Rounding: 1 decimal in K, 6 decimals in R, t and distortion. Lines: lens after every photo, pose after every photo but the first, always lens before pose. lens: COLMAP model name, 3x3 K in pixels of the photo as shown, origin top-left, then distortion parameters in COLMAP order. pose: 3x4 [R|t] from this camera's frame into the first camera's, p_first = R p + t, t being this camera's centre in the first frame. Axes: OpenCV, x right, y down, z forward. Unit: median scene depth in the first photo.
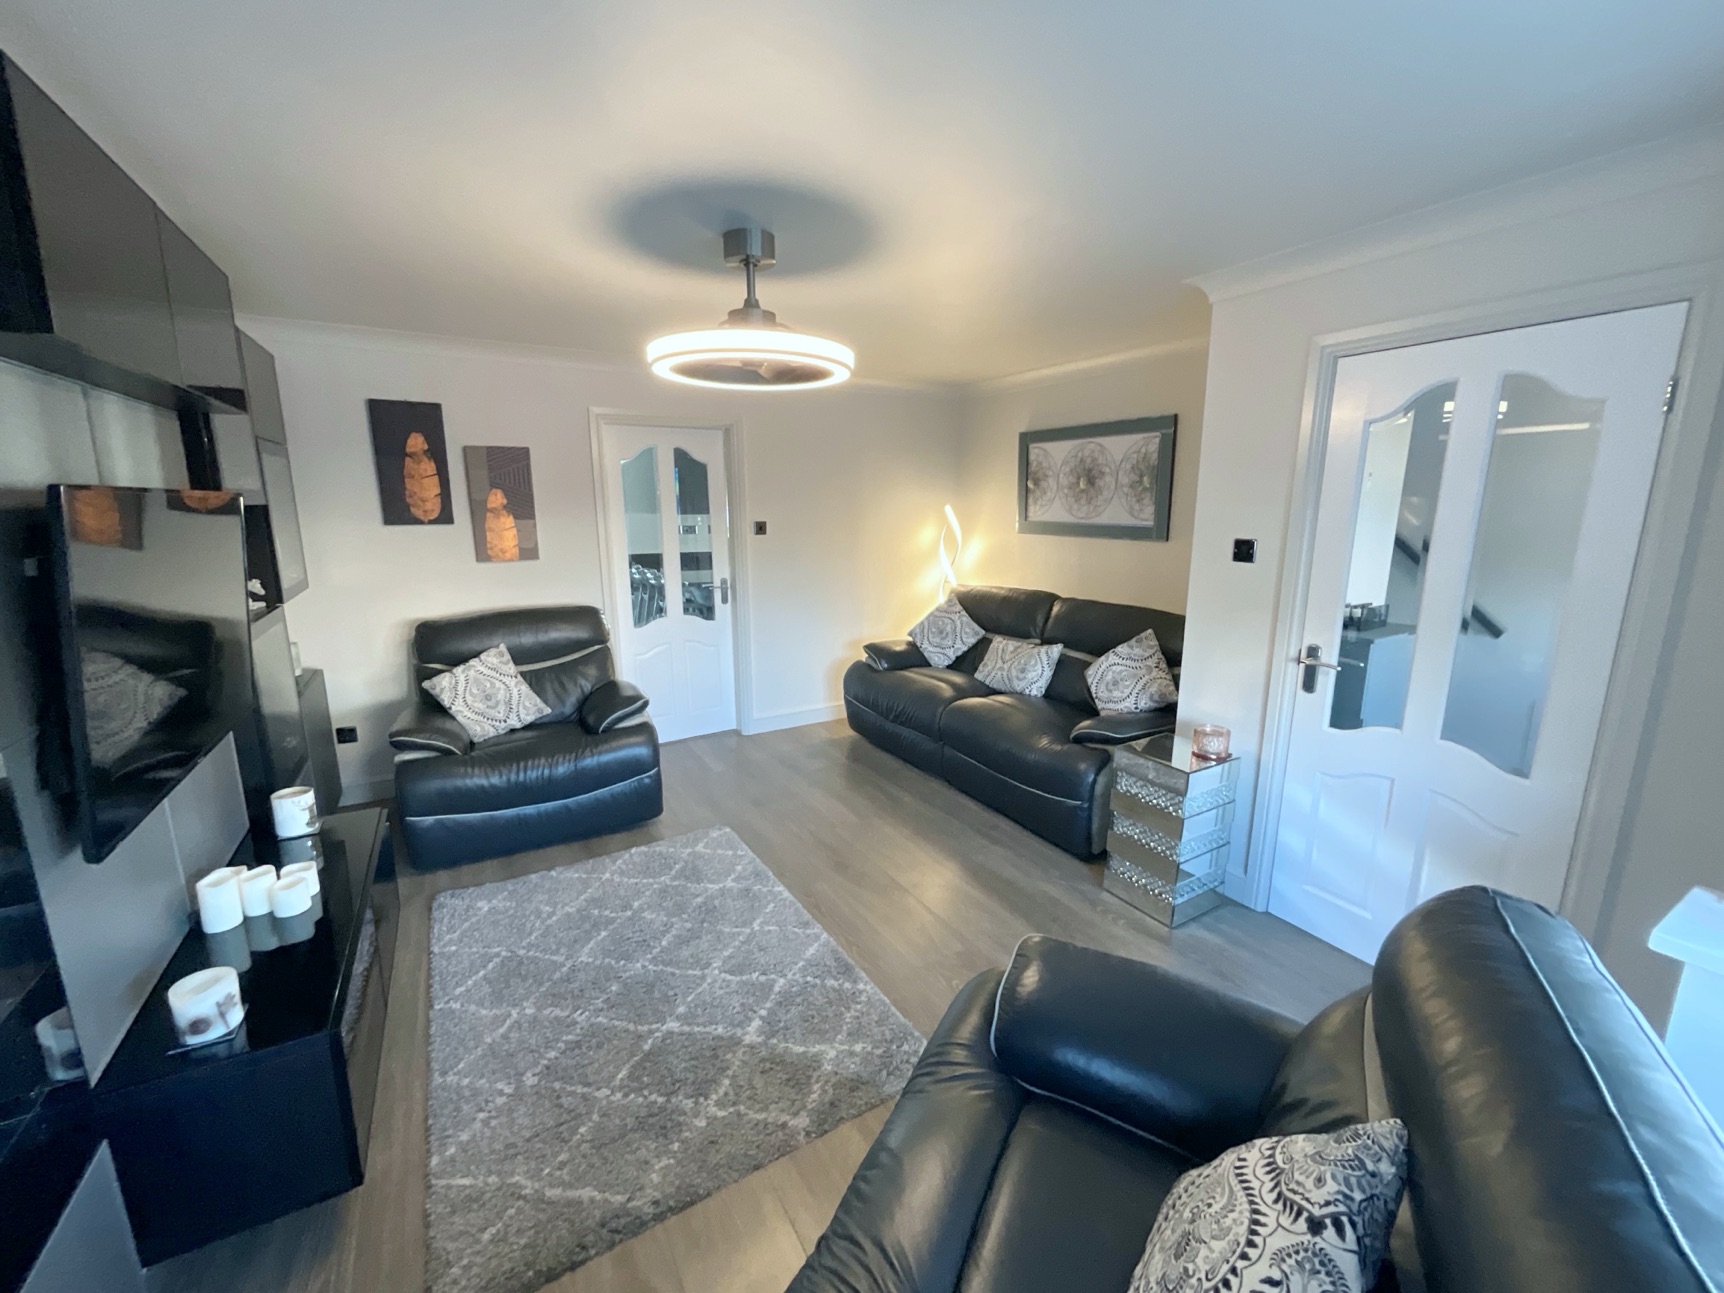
lens RADIAL K [[699.0, 0, 861.5], [0, 699.0, 645.1], [0, 0, 1]] dist [-0.003317, 0.000537]
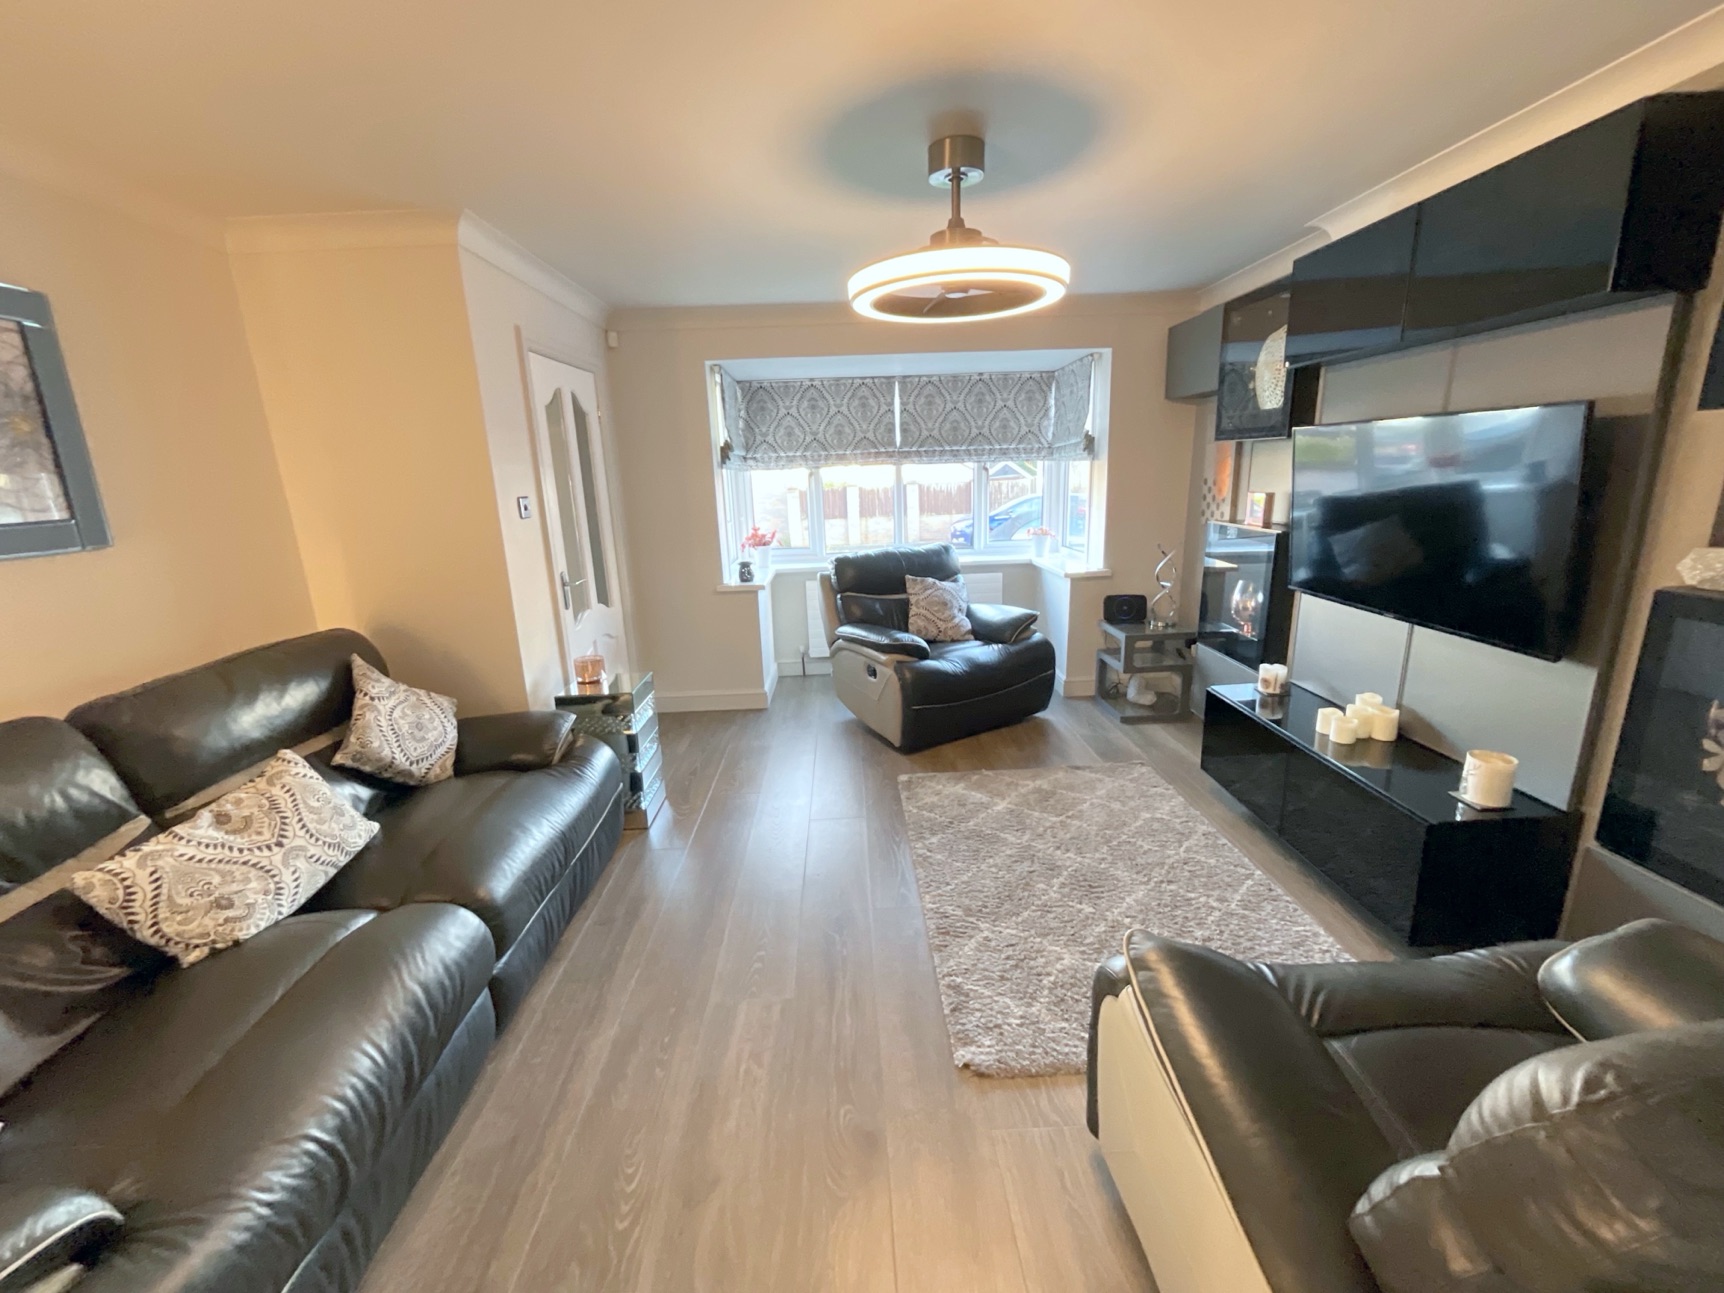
lens RADIAL K [[701.8, 0, 860.9], [0, 701.8, 644.6], [0, 0, 1]] dist [-0.002251, 0.000487]
pose [[-0.877133, -0.087429, 0.472222, -0.330508], [0.131468, 0.902016, 0.411197, -0.237361], [-0.461903, 0.422757, -0.779694, 1.247779]]
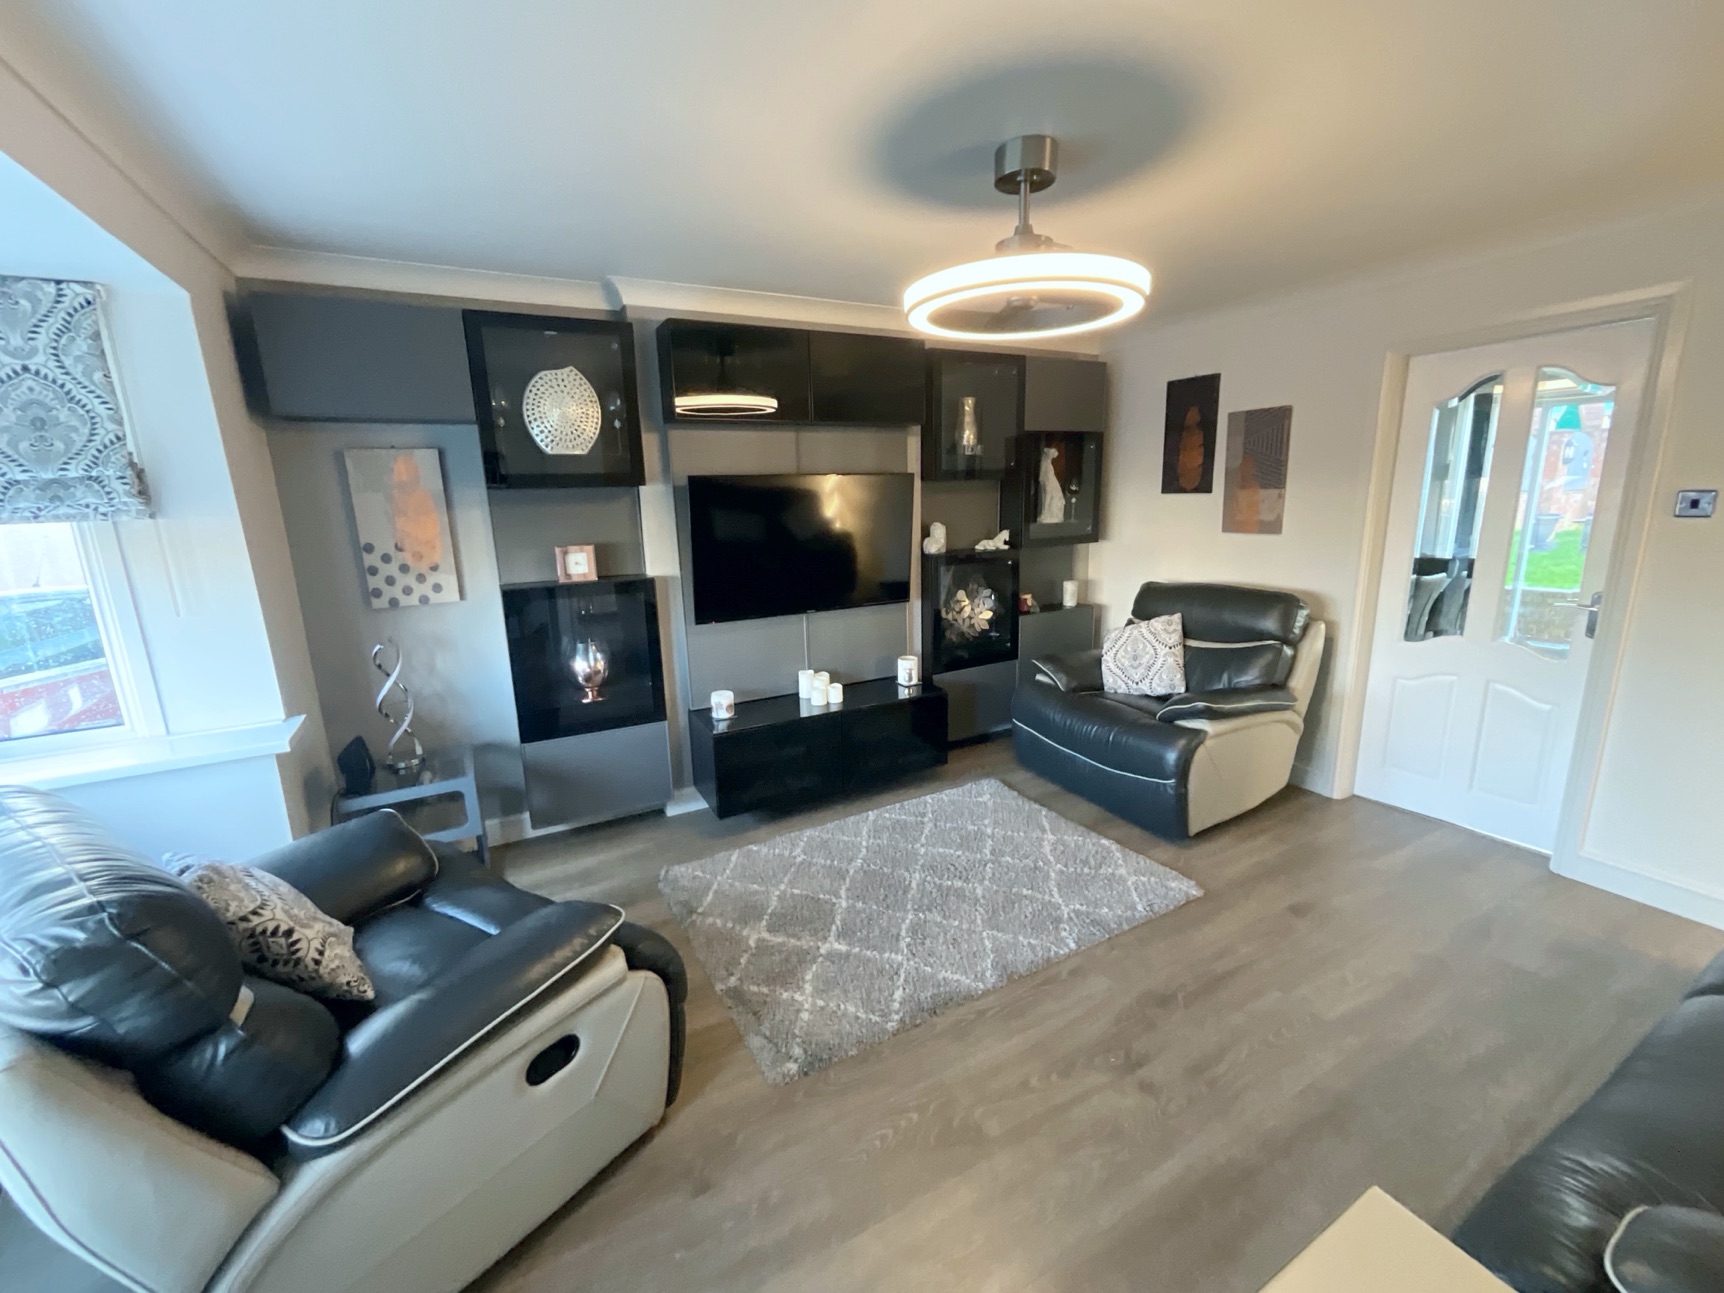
lens RADIAL K [[699.0, 0, 861.5], [0, 699.0, 645.1], [0, 0, 1]] dist [-0.003317, 0.000537]
pose [[-0.024726, 0.217143, -0.975827, 0.483302], [-0.176132, 0.959909, 0.218064, -0.096735], [0.984056, 0.177267, 0.014511, 0.543848]]
